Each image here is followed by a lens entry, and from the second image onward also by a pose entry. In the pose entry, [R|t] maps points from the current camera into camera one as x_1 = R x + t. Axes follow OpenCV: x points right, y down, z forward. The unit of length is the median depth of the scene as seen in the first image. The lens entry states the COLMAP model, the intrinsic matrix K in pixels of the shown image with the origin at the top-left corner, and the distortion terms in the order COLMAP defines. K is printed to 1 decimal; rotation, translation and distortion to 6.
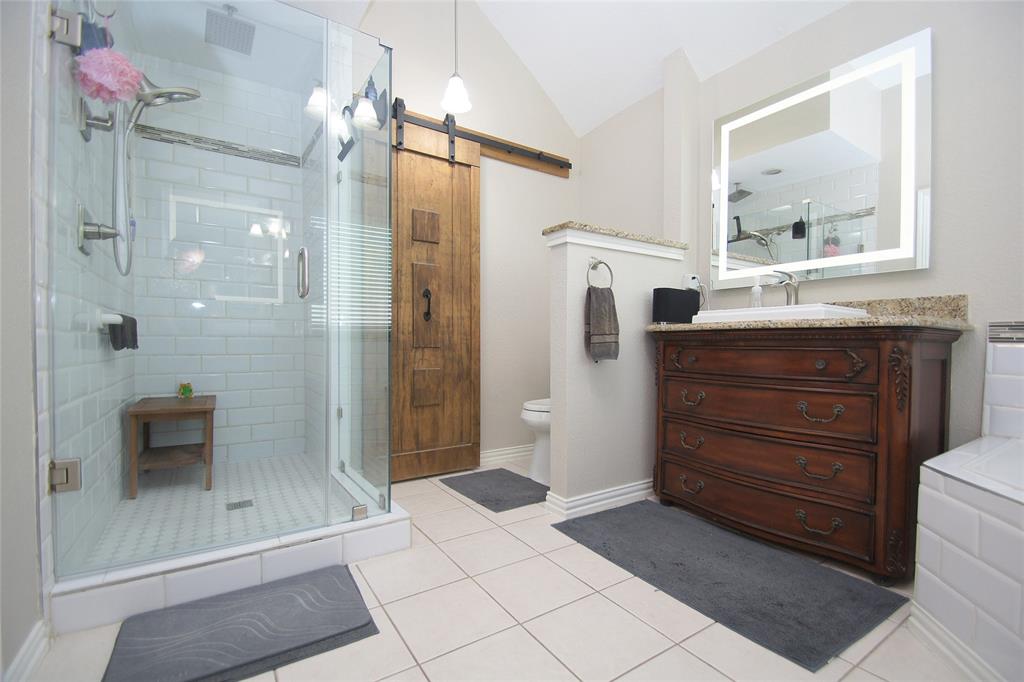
lens RADIAL K [[463.3, 0, 514.3], [0, 463.3, 344.0], [0, 0, 1]] dist [0.016428, -0.001143]
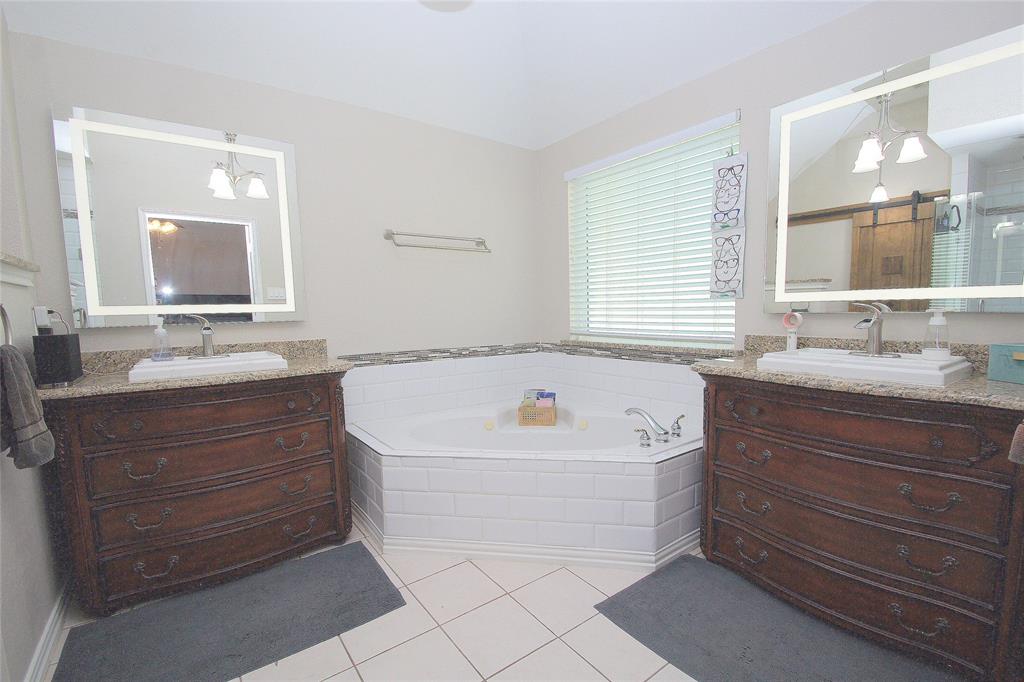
lens RADIAL K [[463.3, 0, 511.9], [0, 463.3, 345.8], [0, 0, 1]] dist [0.016428, -0.001143]
pose [[-0.039617, -0.087913, 0.995340, -0.561144], [0.023116, 0.995775, 0.088871, -0.199261], [-0.998948, 0.026529, -0.037417, 0.433121]]
